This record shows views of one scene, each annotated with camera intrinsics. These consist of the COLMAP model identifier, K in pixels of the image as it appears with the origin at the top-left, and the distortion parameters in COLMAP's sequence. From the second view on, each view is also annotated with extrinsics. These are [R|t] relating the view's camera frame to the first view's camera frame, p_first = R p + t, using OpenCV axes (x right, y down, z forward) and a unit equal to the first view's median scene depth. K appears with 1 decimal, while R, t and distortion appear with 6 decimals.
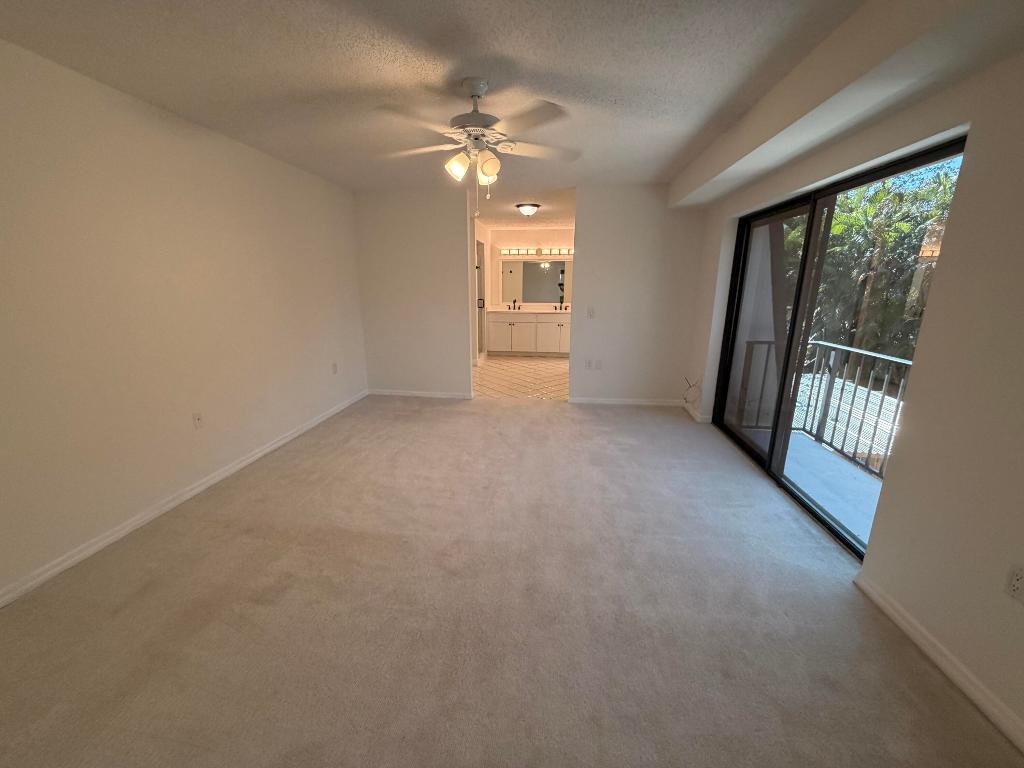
lens RADIAL K [[410.7, 0, 510.0], [0, 410.7, 384.1], [0, 0, 1]] dist [-0.000361, 0.000039]
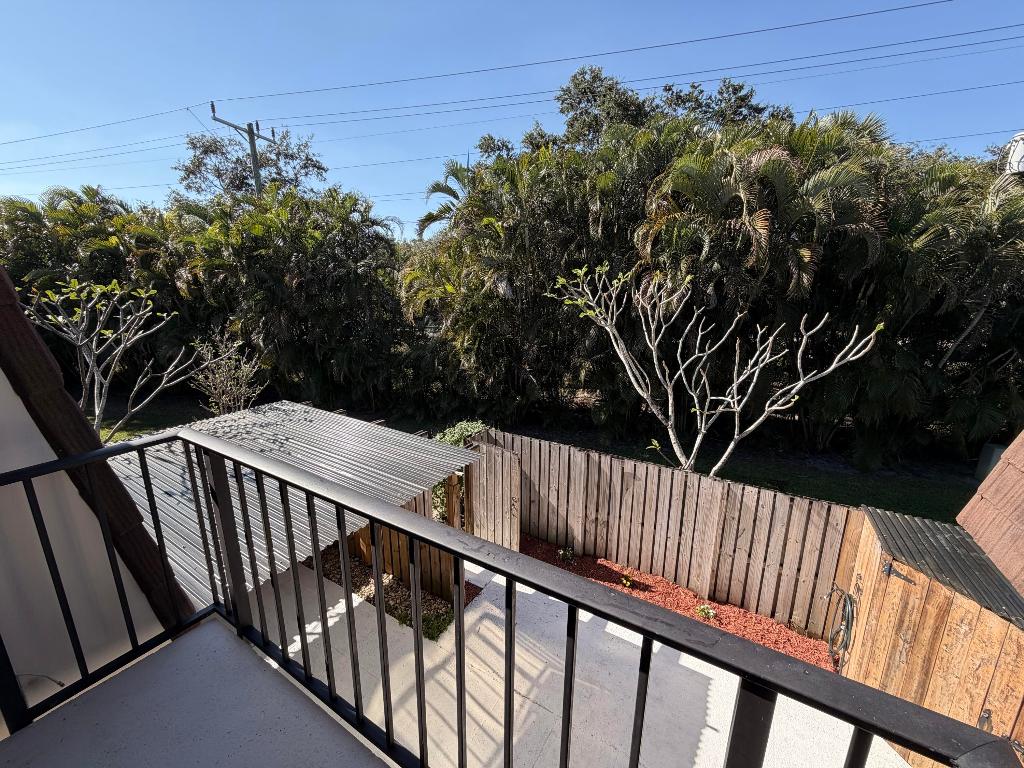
lens RADIAL K [[410.7, 0, 511.5], [0, 410.7, 381.6], [0, 0, 1]] dist [-0.000361, 0.000039]
pose [[0.418967, -0.211382, 0.883054, 0.170732], [0.222960, 0.966700, 0.125620, -0.044714], [-0.880202, 0.144255, 0.452145, 0.152406]]
